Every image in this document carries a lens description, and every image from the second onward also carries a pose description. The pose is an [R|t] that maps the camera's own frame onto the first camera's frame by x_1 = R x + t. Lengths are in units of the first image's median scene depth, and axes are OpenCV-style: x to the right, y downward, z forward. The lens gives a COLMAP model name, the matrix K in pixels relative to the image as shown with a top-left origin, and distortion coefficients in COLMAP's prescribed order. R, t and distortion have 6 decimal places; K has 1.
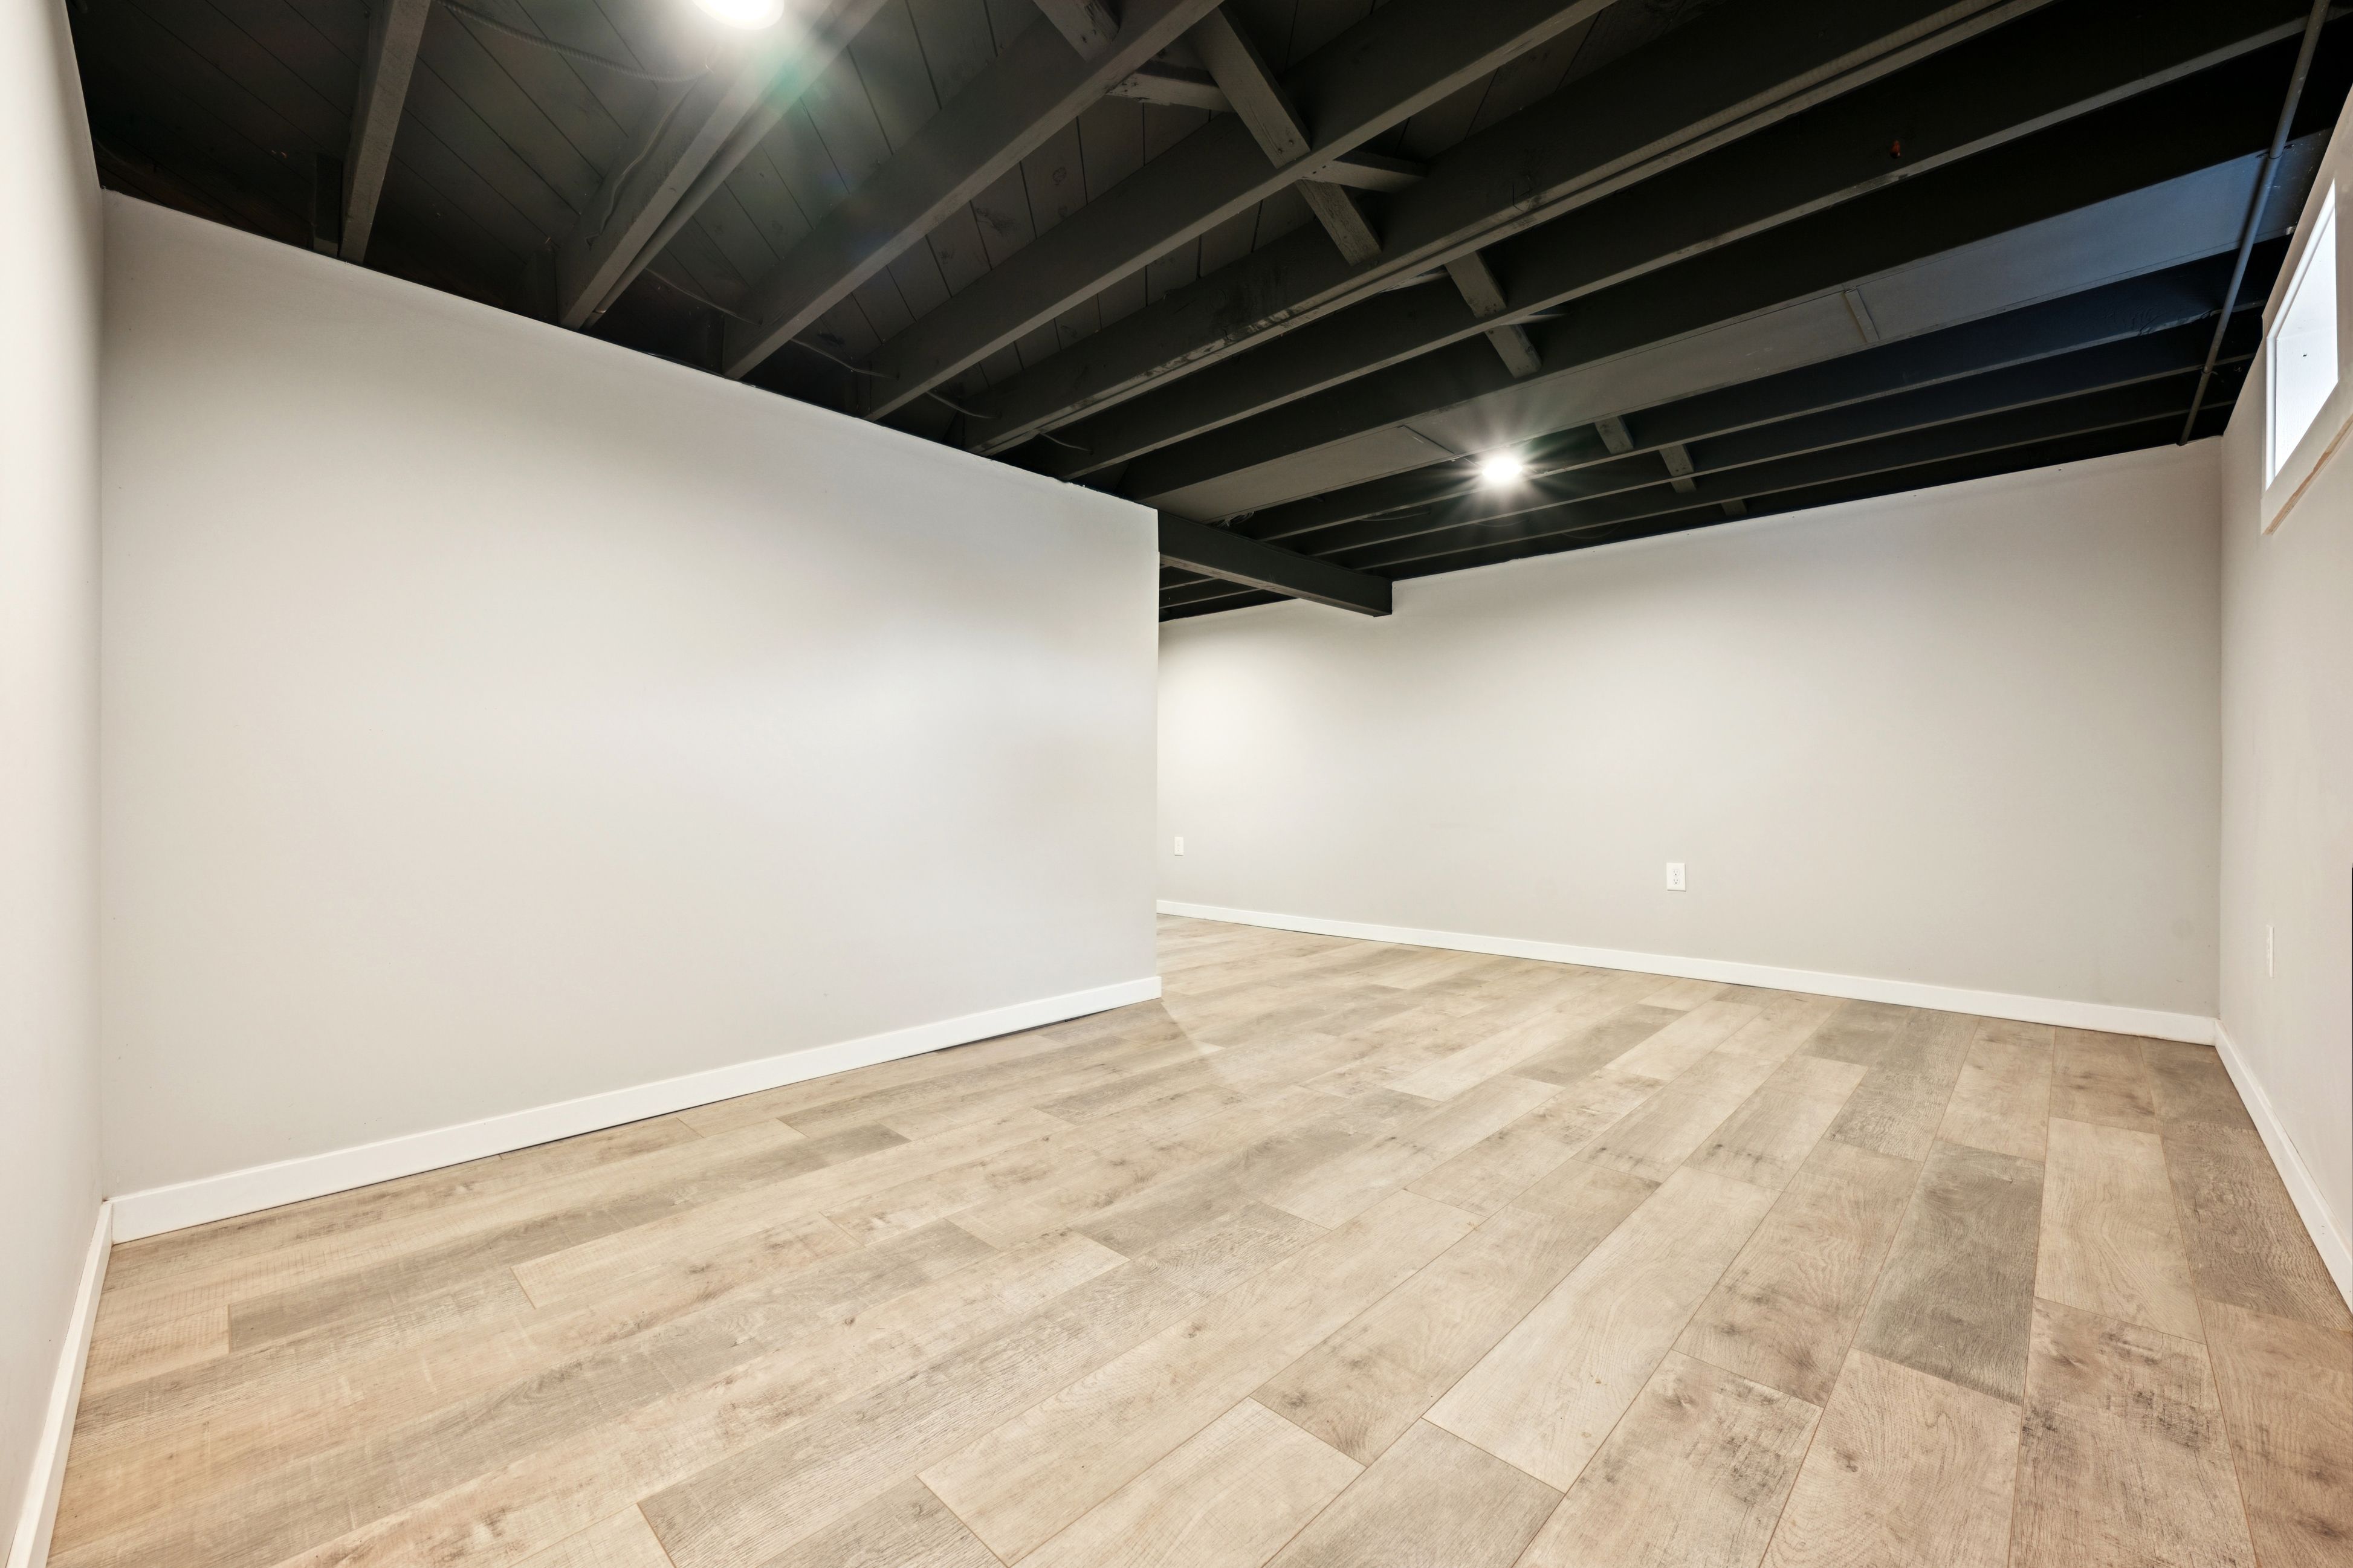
lens RADIAL K [[936.0, 0, 1167.4], [0, 936.0, 792.5], [0, 0, 1]] dist [0.003306, -0.001545]
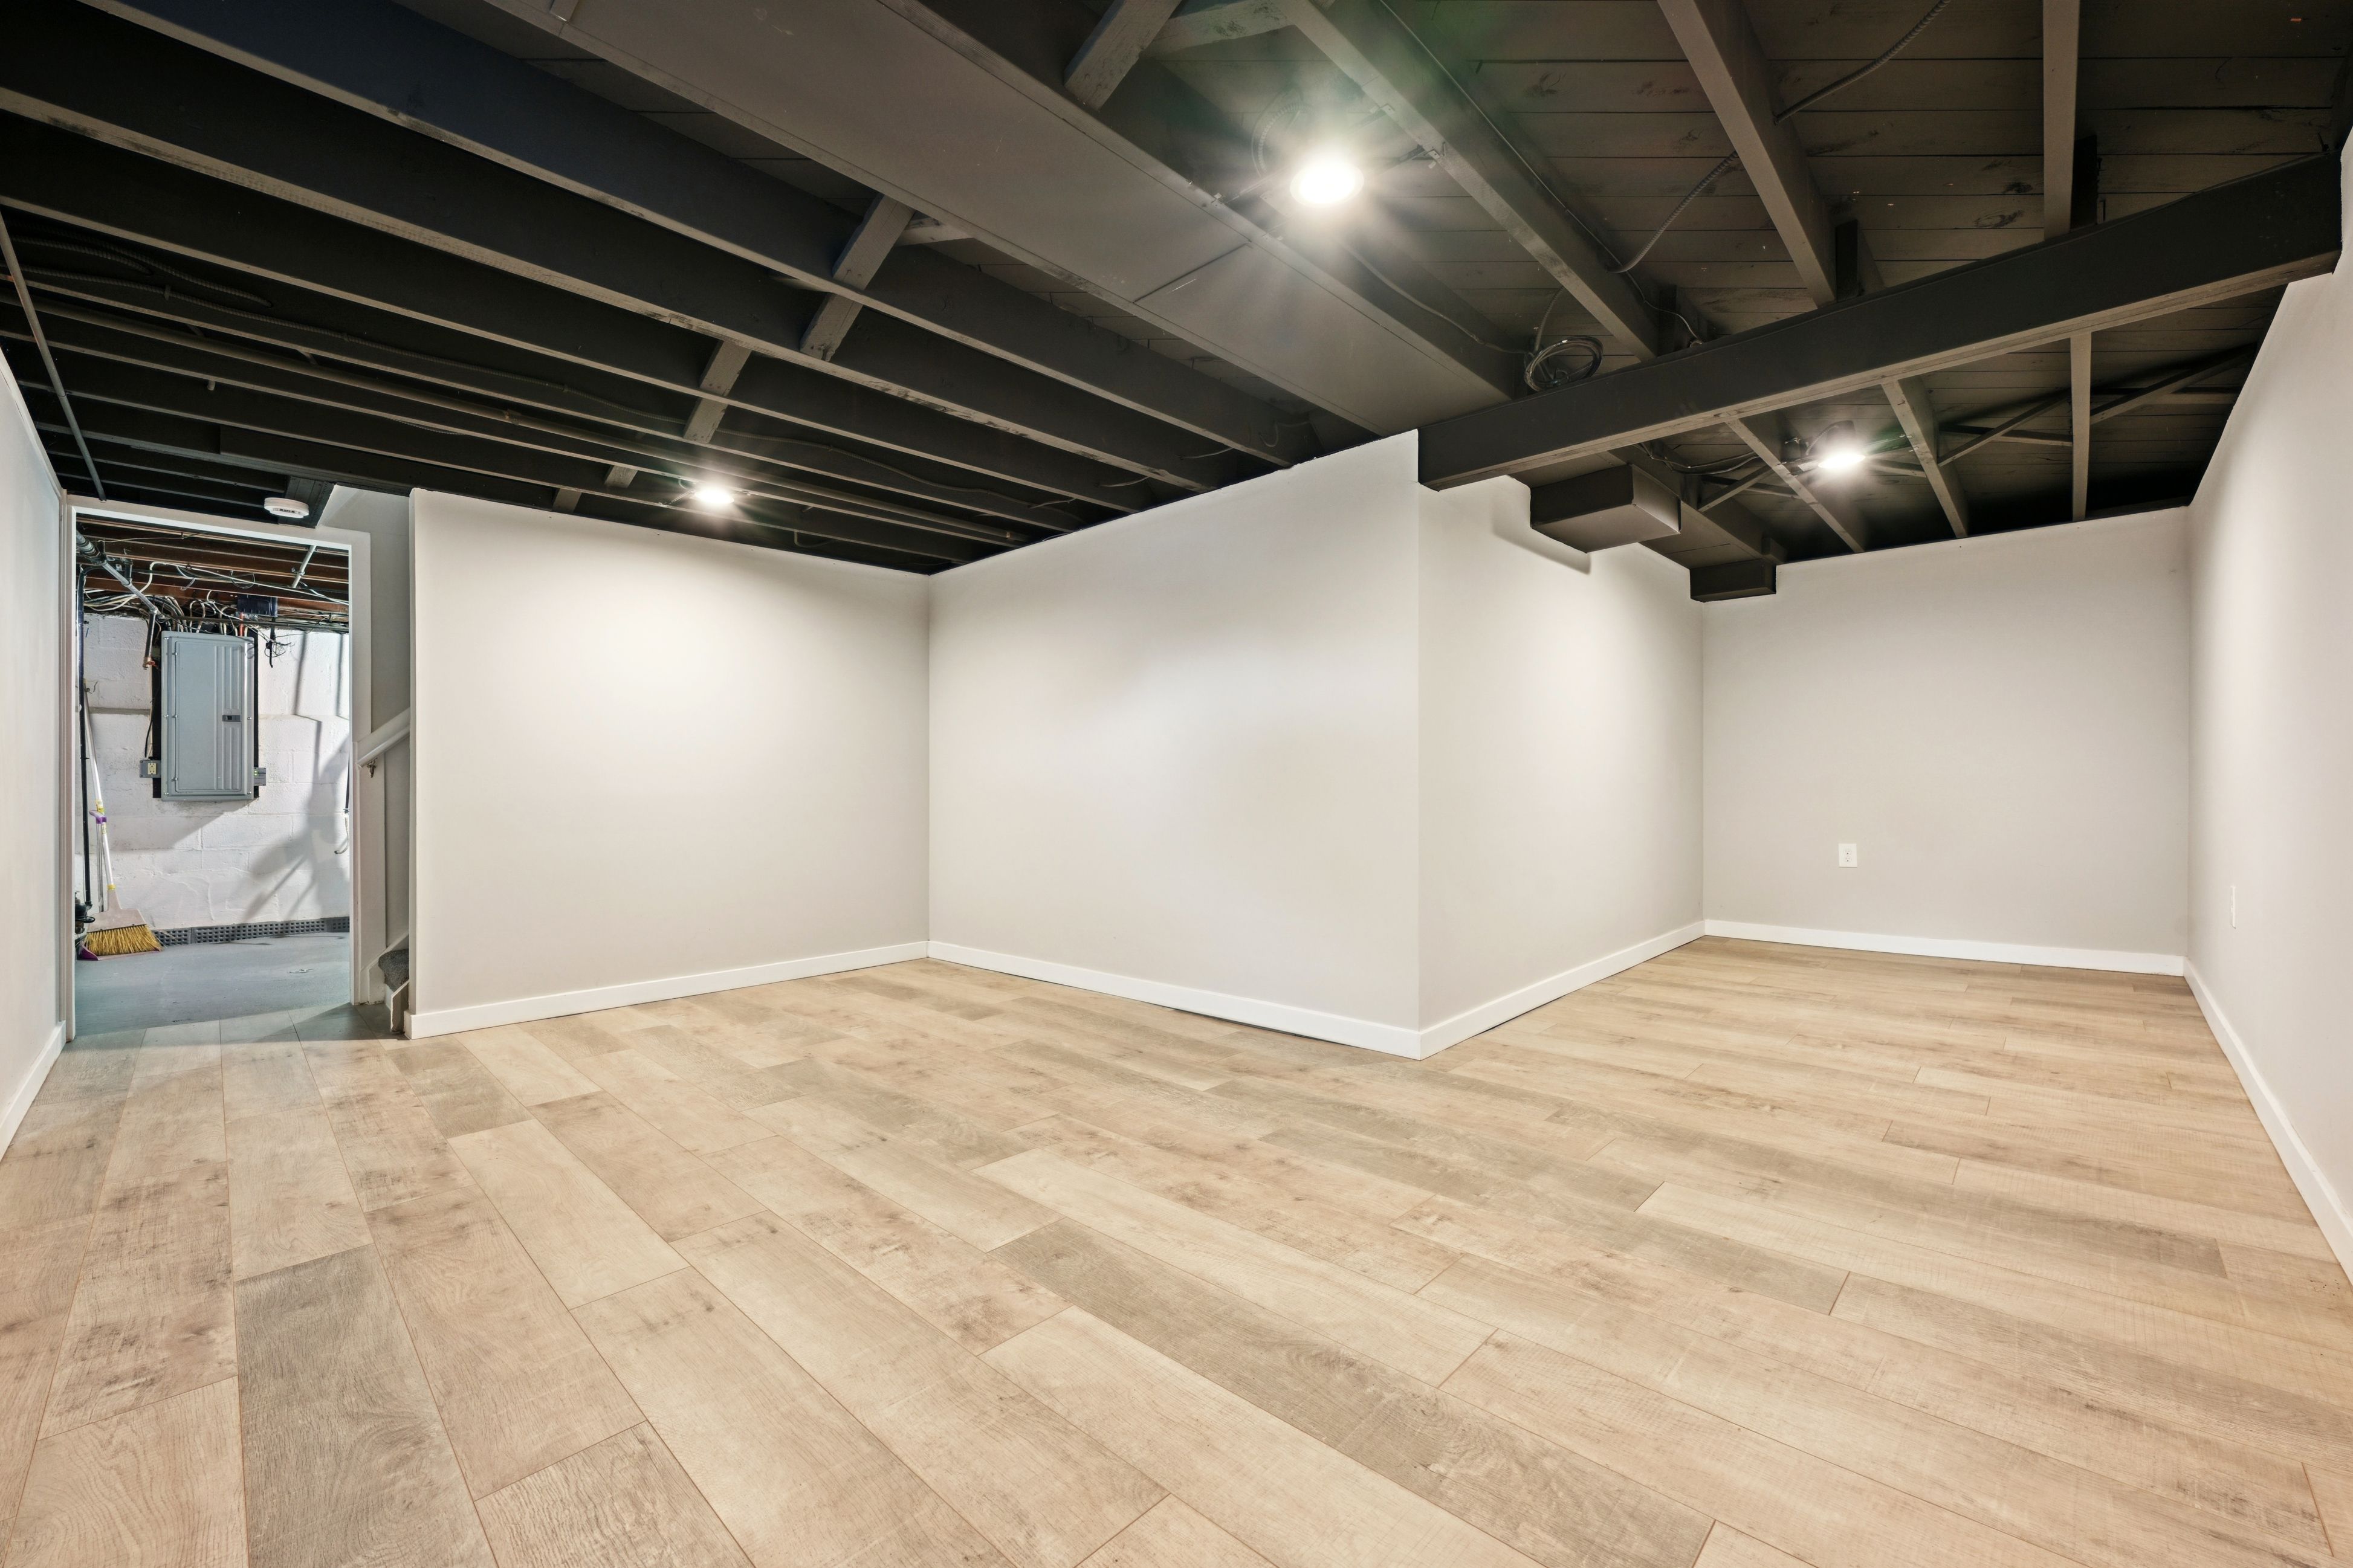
lens RADIAL K [[936.0, 0, 1168.0], [0, 936.0, 783.7], [0, 0, 1]] dist [0.003306, -0.001545]
pose [[-0.000855, -0.001657, -0.999998, 1.390470], [0.007163, 0.999973, -0.001663, -0.016556], [0.999974, -0.007164, -0.000843, 1.446697]]
